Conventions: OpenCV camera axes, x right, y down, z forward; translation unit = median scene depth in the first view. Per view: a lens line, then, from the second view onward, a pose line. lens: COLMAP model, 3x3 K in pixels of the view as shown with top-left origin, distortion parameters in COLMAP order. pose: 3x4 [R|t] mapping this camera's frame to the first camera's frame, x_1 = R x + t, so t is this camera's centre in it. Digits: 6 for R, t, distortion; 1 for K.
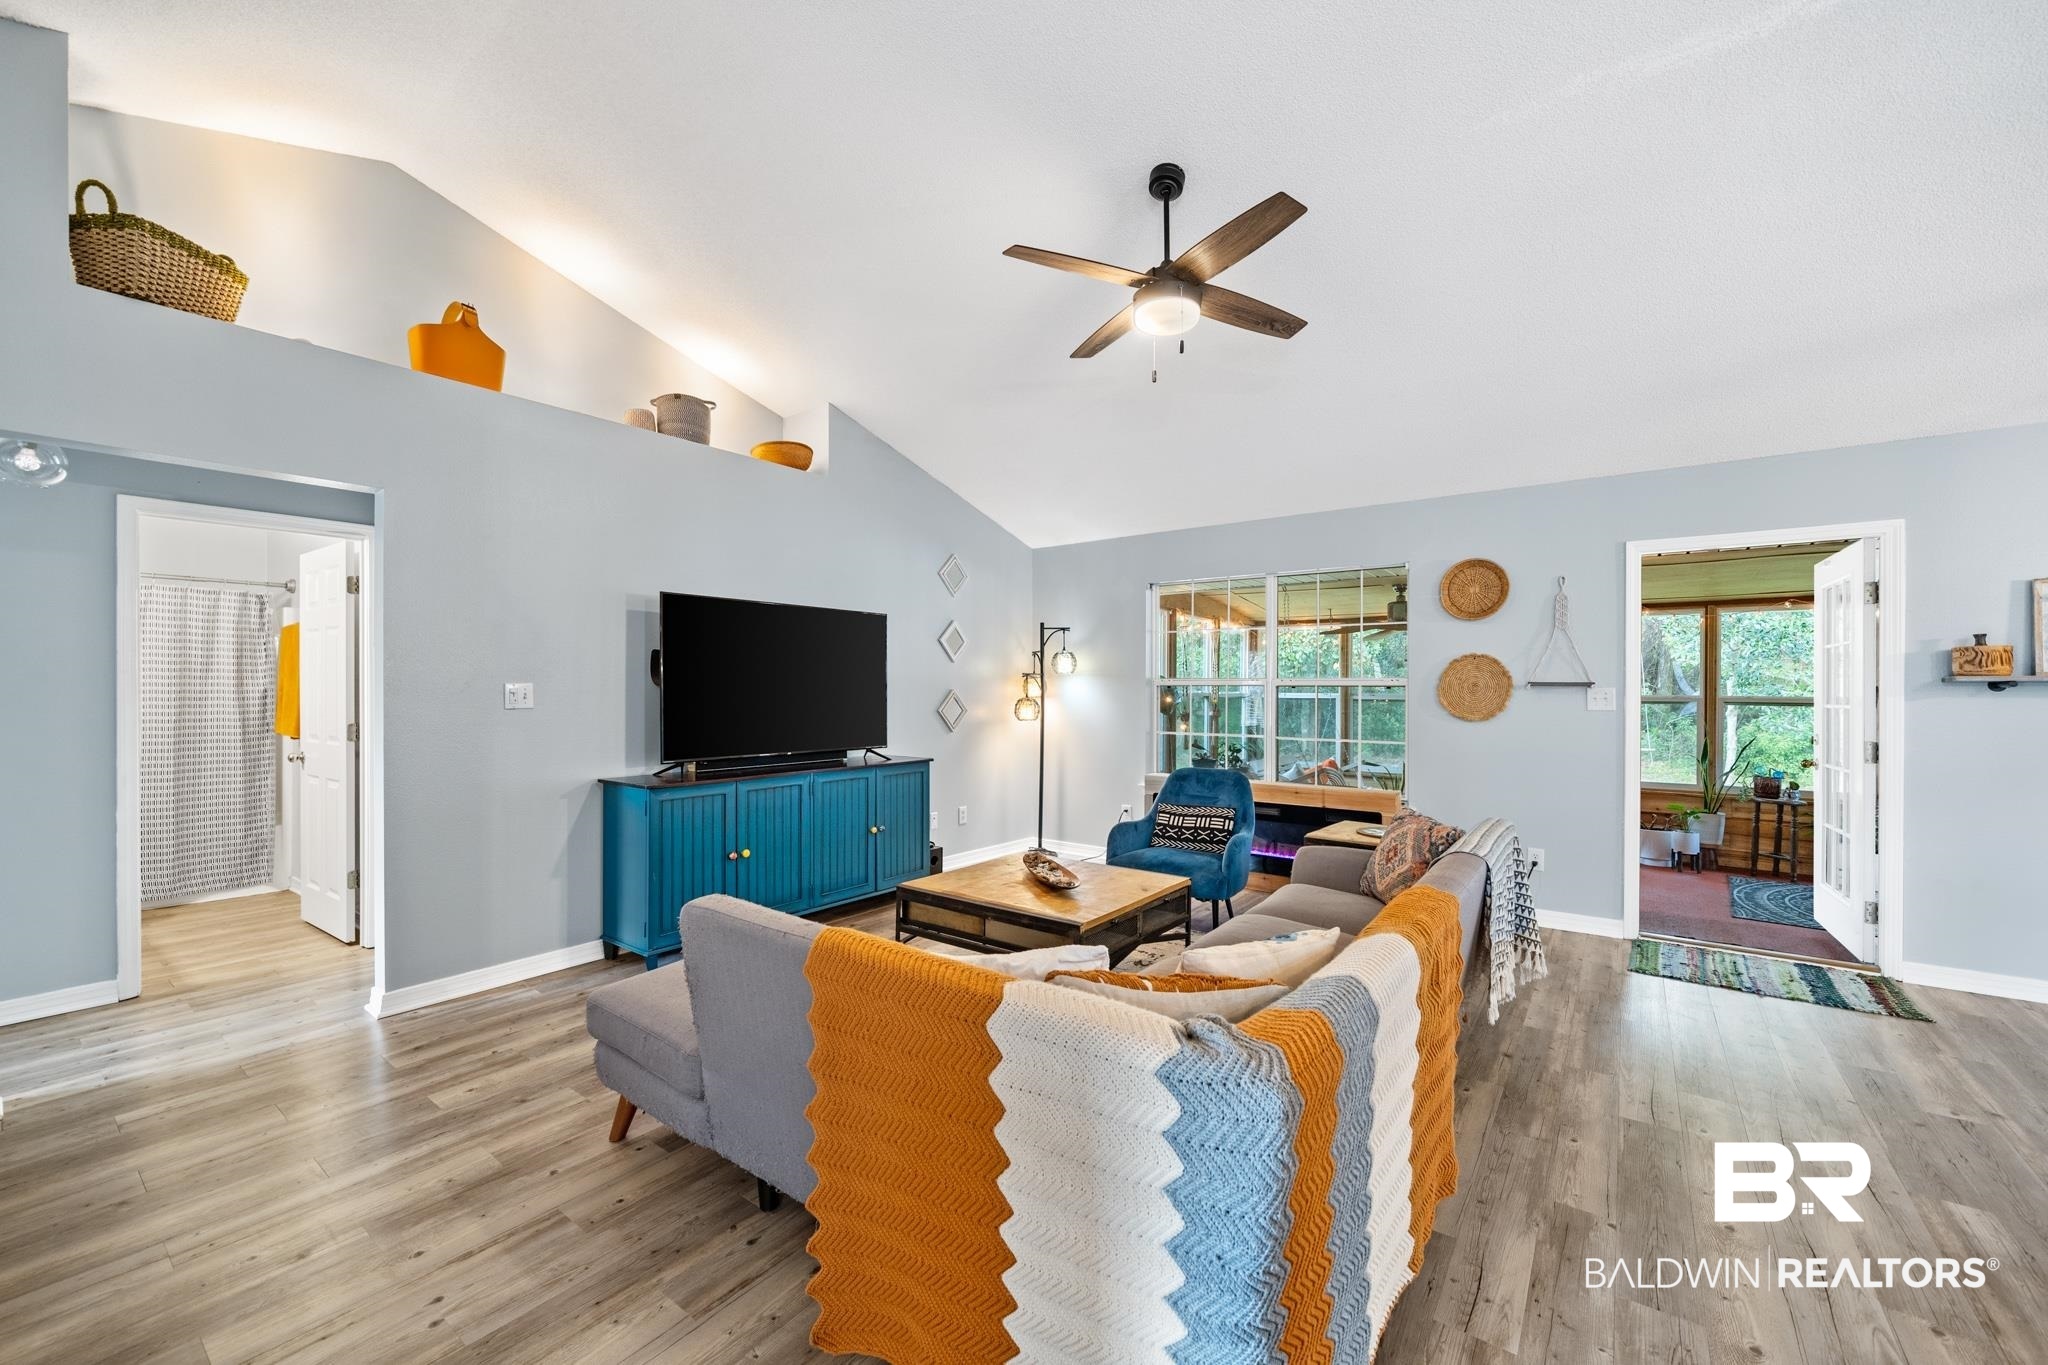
lens RADIAL K [[805.9, 0, 1030.7], [0, 805.9, 682.9], [0, 0, 1]] dist [-0.001267, -0.000200]
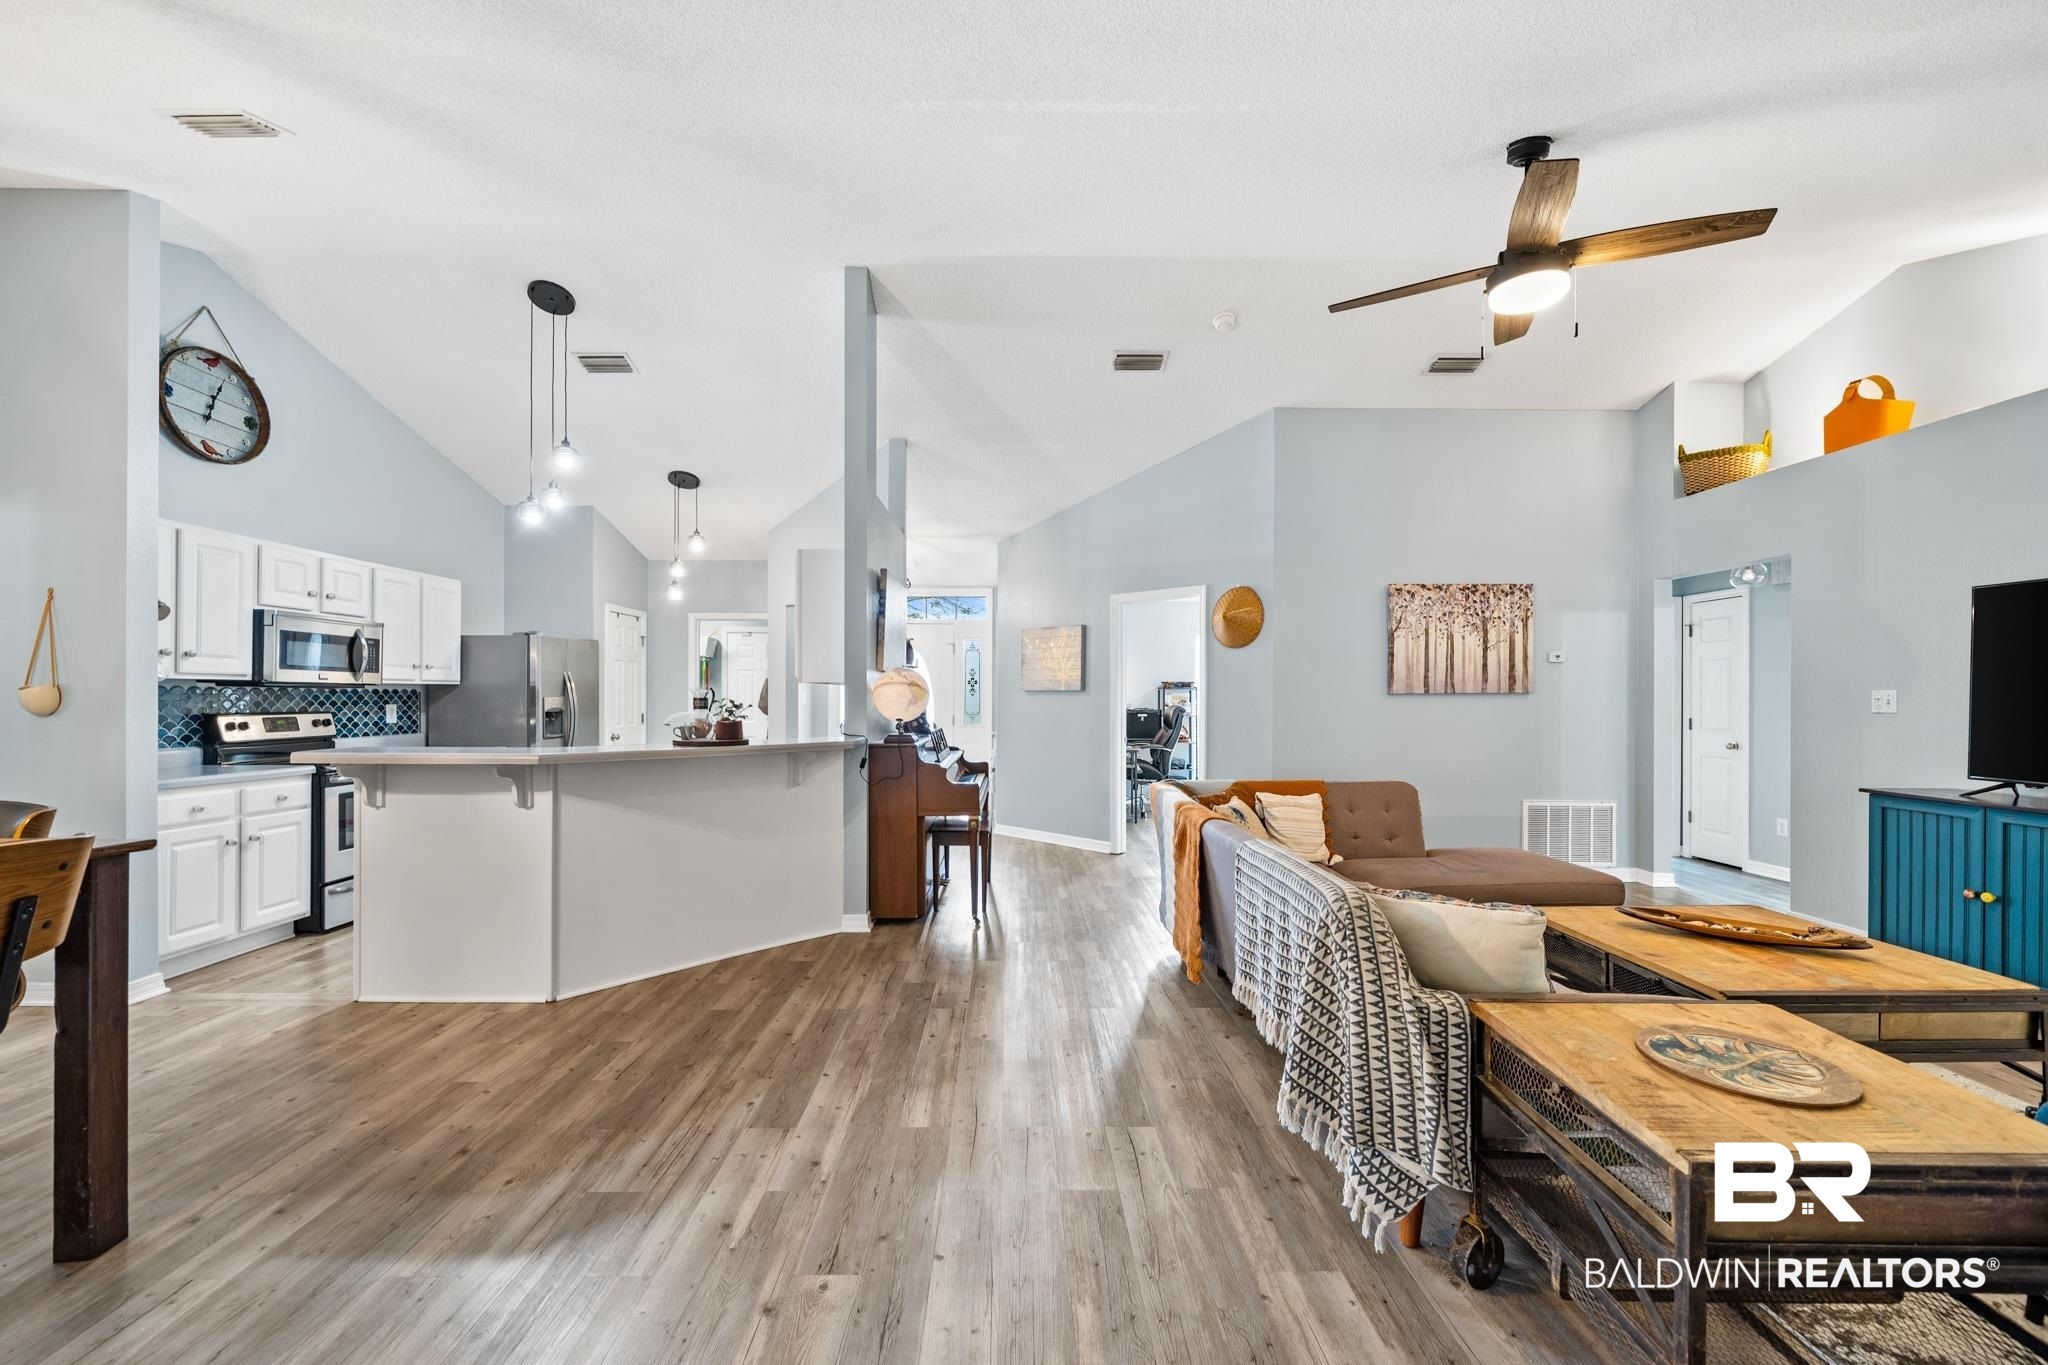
lens RADIAL K [[824.3, 0, 1014.5], [0, 824.3, 694.2], [0, 0, 1]] dist [-0.000307, -0.000038]
pose [[-0.799539, -0.005346, -0.600590, 1.289857], [-0.002502, 0.999981, -0.005570, 0.019120], [0.600609, -0.002951, -0.799537, 1.489716]]
